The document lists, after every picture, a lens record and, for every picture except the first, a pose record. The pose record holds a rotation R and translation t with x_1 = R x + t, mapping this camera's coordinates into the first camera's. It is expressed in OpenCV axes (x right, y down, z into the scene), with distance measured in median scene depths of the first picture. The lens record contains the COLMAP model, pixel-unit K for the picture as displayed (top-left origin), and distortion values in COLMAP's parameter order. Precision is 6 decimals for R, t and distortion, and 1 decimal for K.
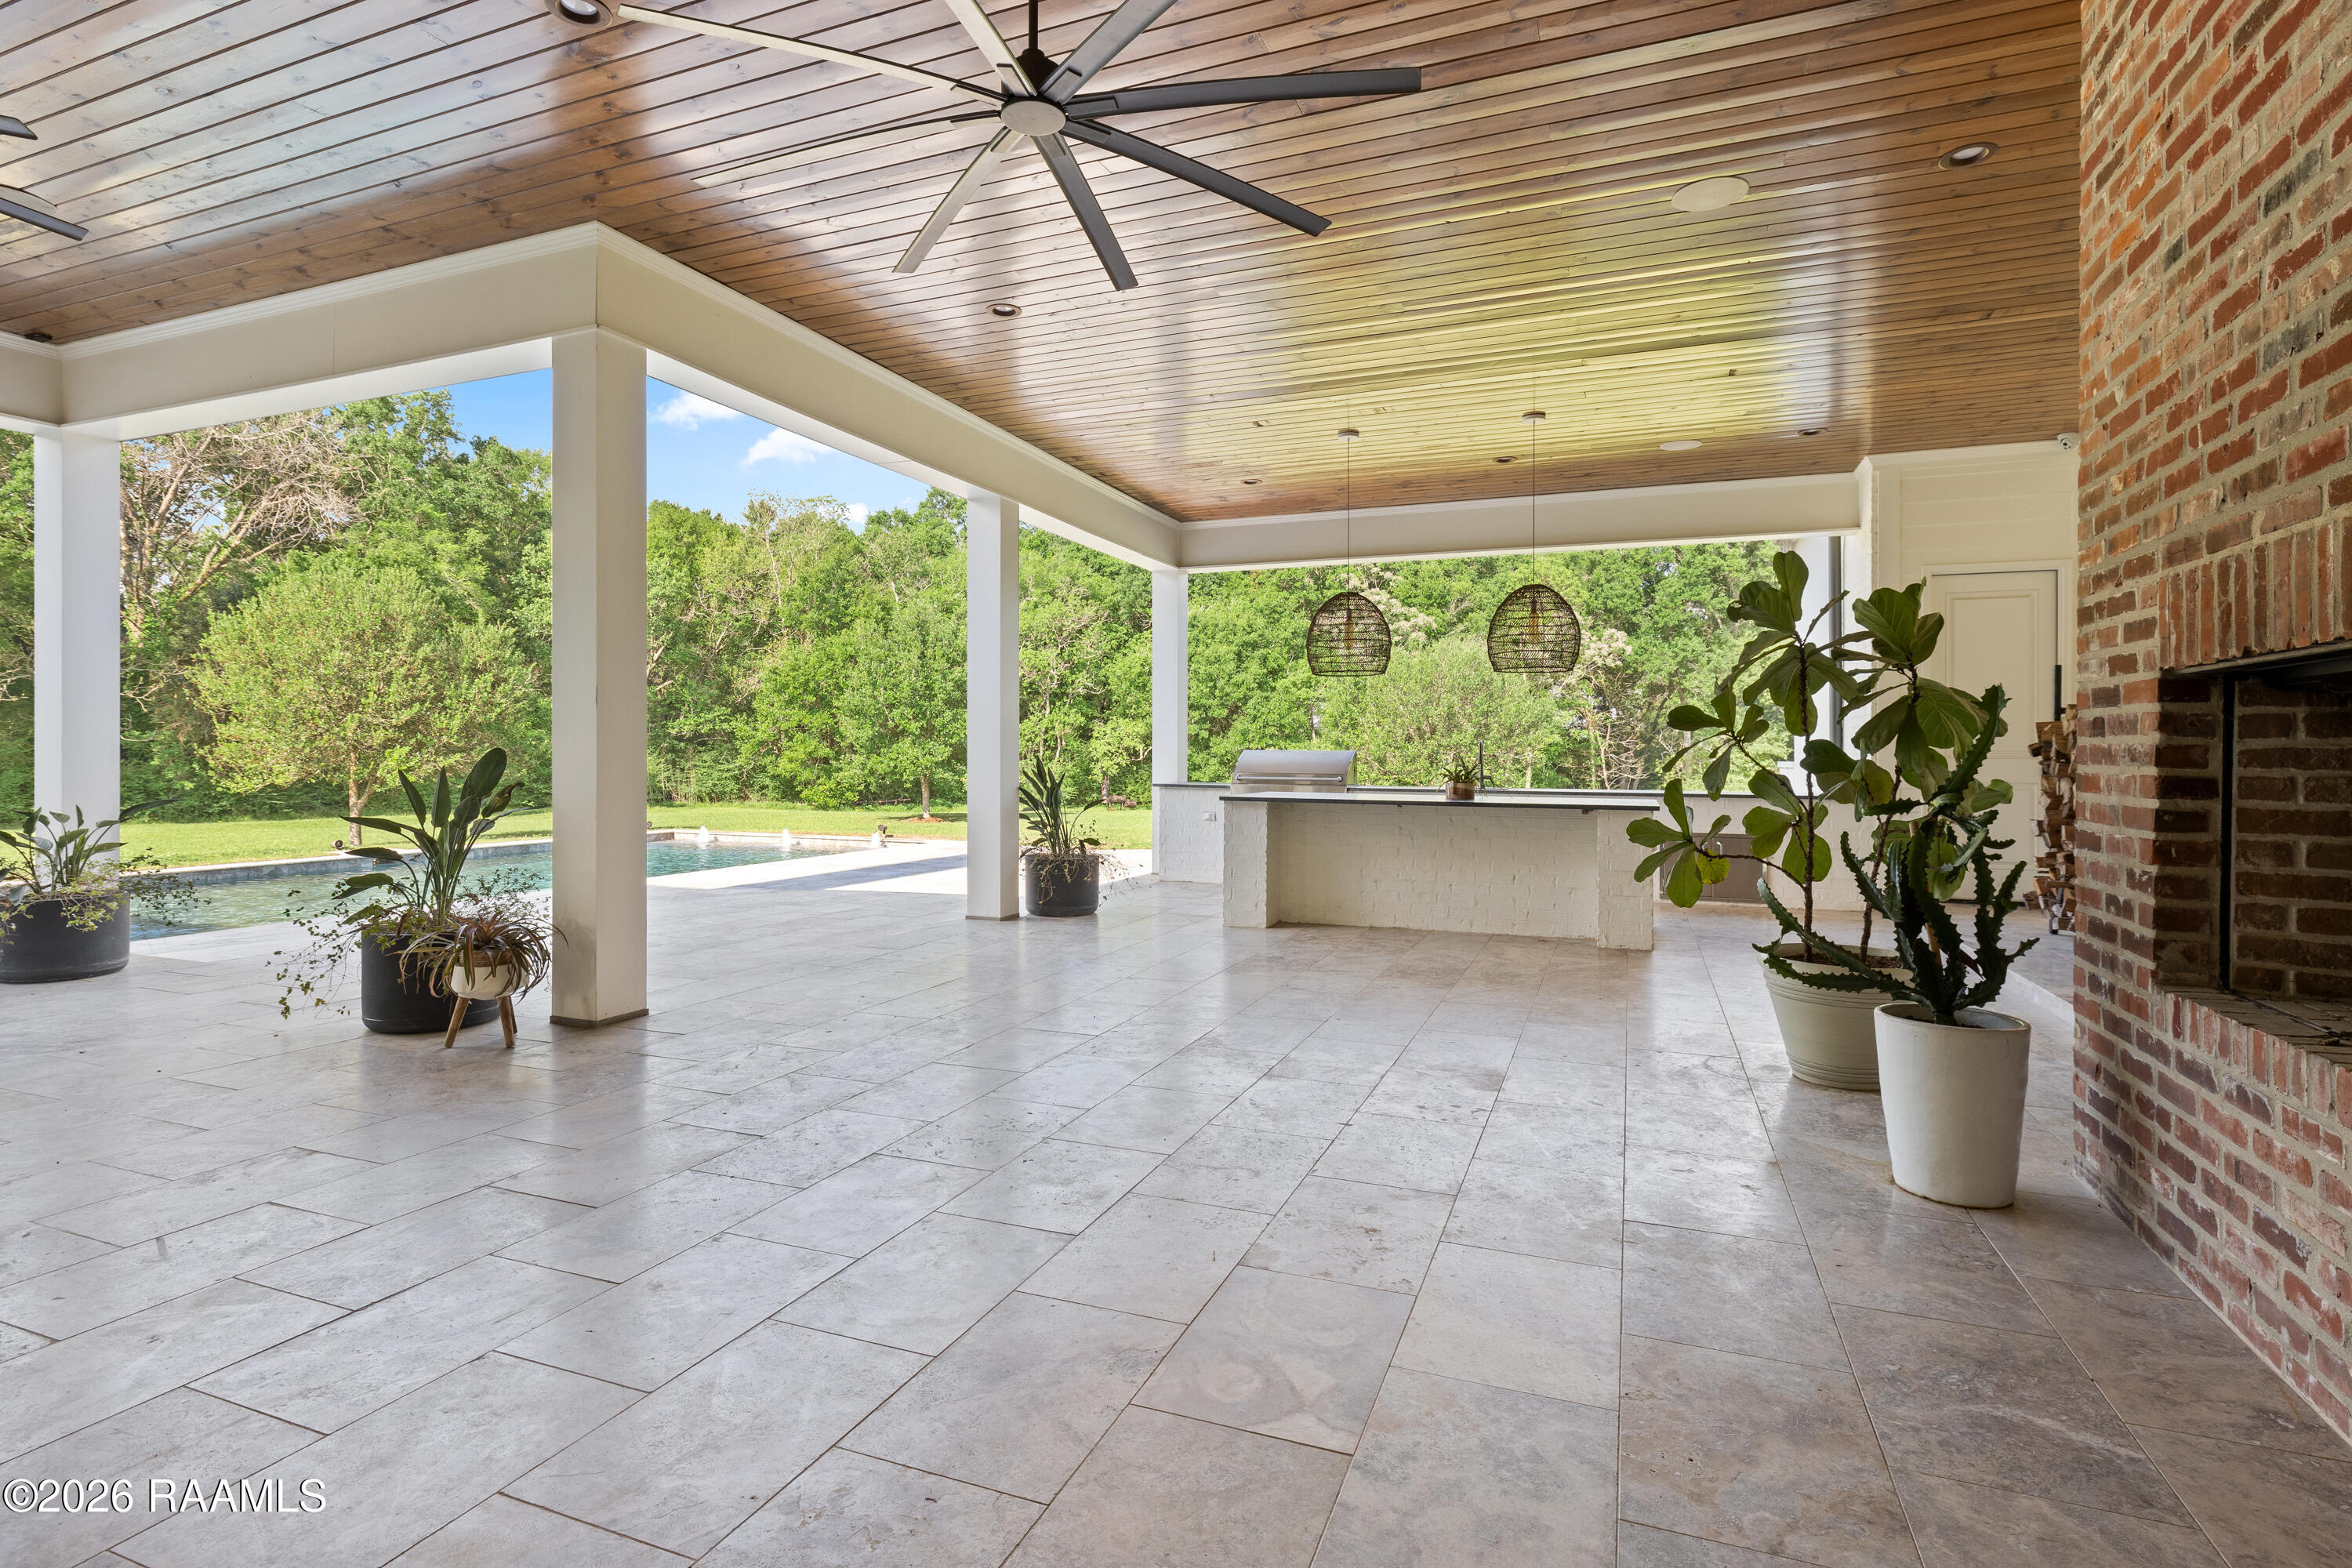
lens RADIAL K [[1142.6, 0, 1176.0], [0, 1142.6, 784.0], [0, 0, 1]] dist [-0.001388, -0.000189]
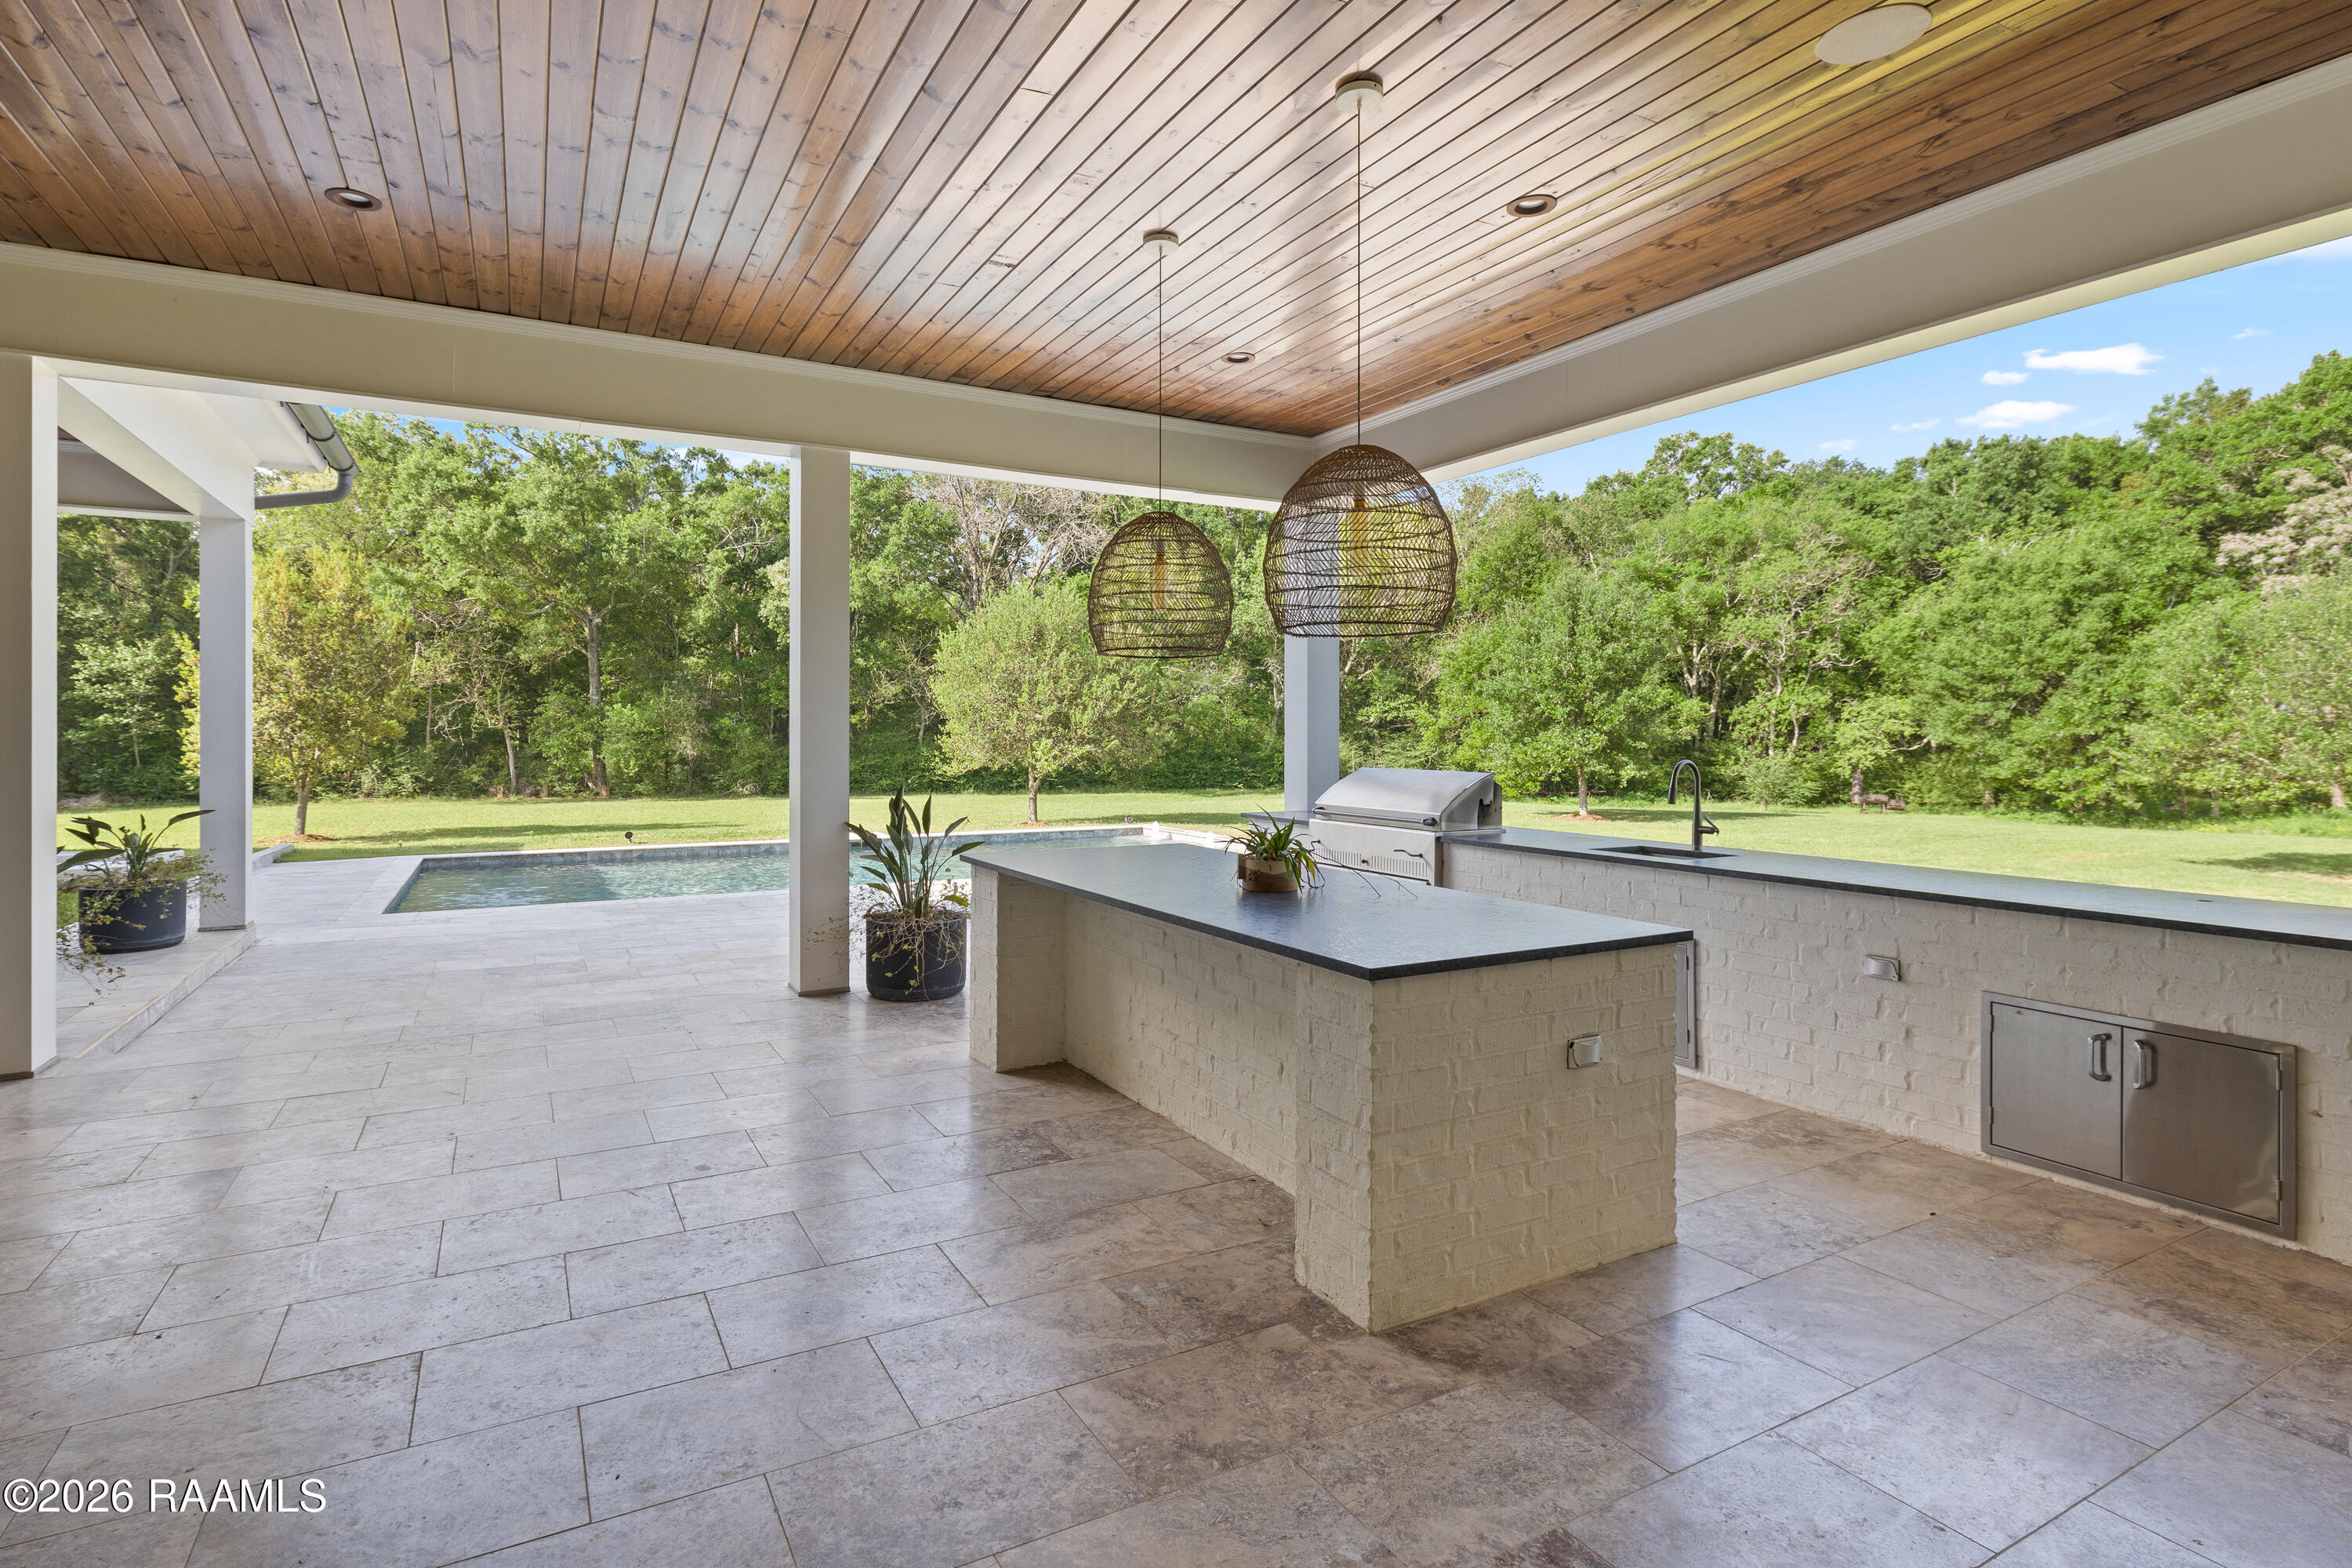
lens RADIAL K [[1156.0, 0, 1169.3], [0, 1156.0, 741.6], [0, 0, 1]] dist [-0.000164, -0.000109]
pose [[0.775795, 0.002267, -0.630981, 0.080542], [-0.015764, 0.999751, -0.015789, -0.006466], [0.630788, 0.022196, 0.775638, 0.084300]]
